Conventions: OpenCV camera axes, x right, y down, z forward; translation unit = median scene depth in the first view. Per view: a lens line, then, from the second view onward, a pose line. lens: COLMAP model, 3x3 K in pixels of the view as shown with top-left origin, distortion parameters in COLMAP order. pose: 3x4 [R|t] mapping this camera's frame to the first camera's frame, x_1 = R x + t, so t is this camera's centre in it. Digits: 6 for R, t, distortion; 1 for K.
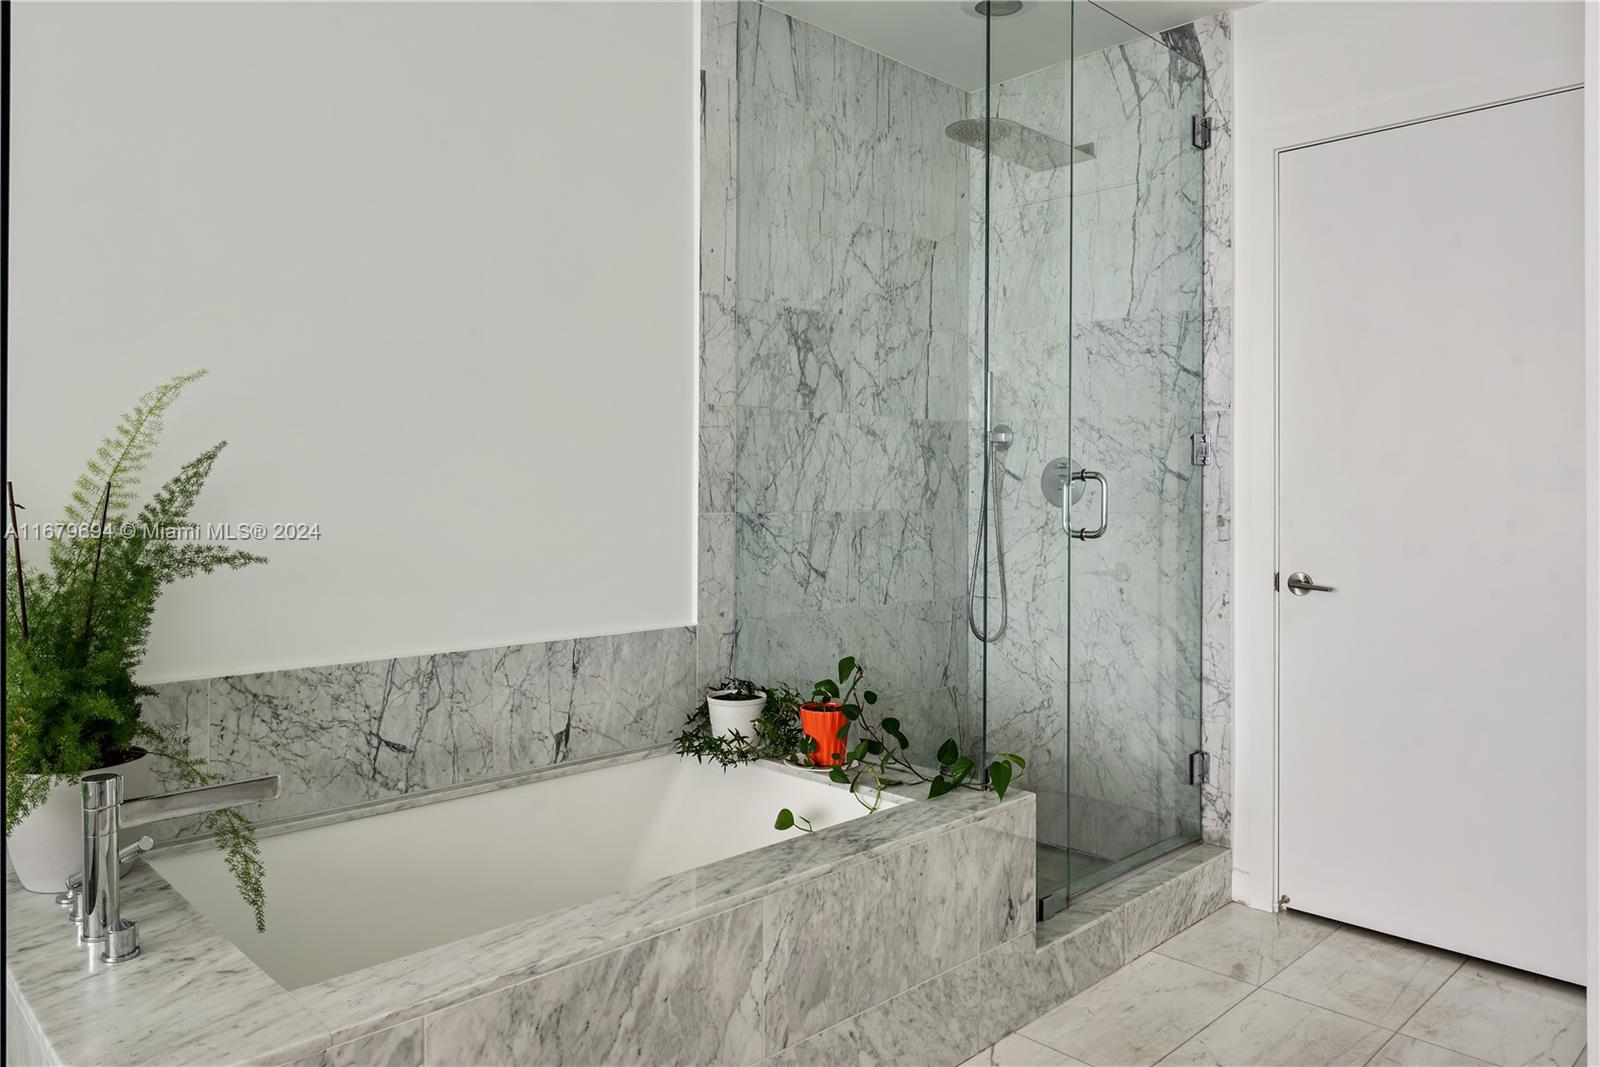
lens RADIAL K [[1073.3, 0, 808.1], [0, 1073.3, 493.1], [0, 0, 1]] dist [0.006754, -0.005747]
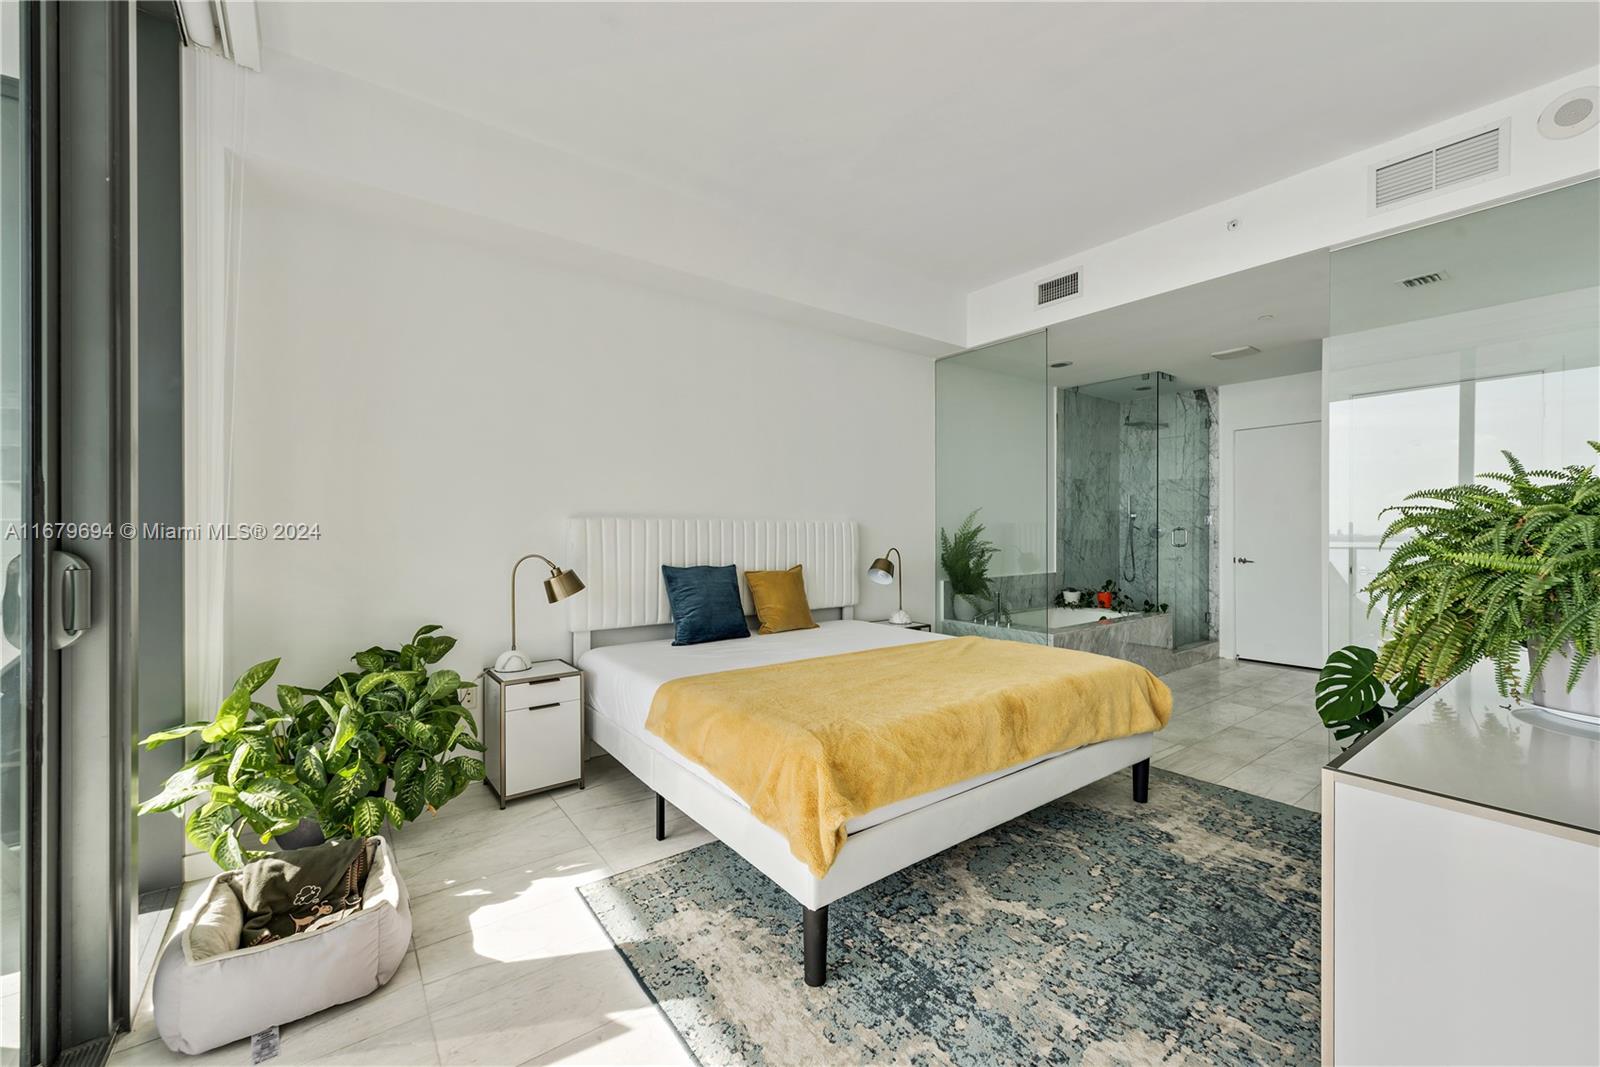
lens RADIAL K [[636.6, 0, 794.5], [0, 636.6, 531.0], [0, 0, 1]] dist [0.005025, -0.000843]
pose [[0.991475, -0.004600, -0.130218, -0.630307], [0.005285, 0.999974, 0.004917, -0.024406], [0.130192, -0.005563, 0.991473, -1.089937]]
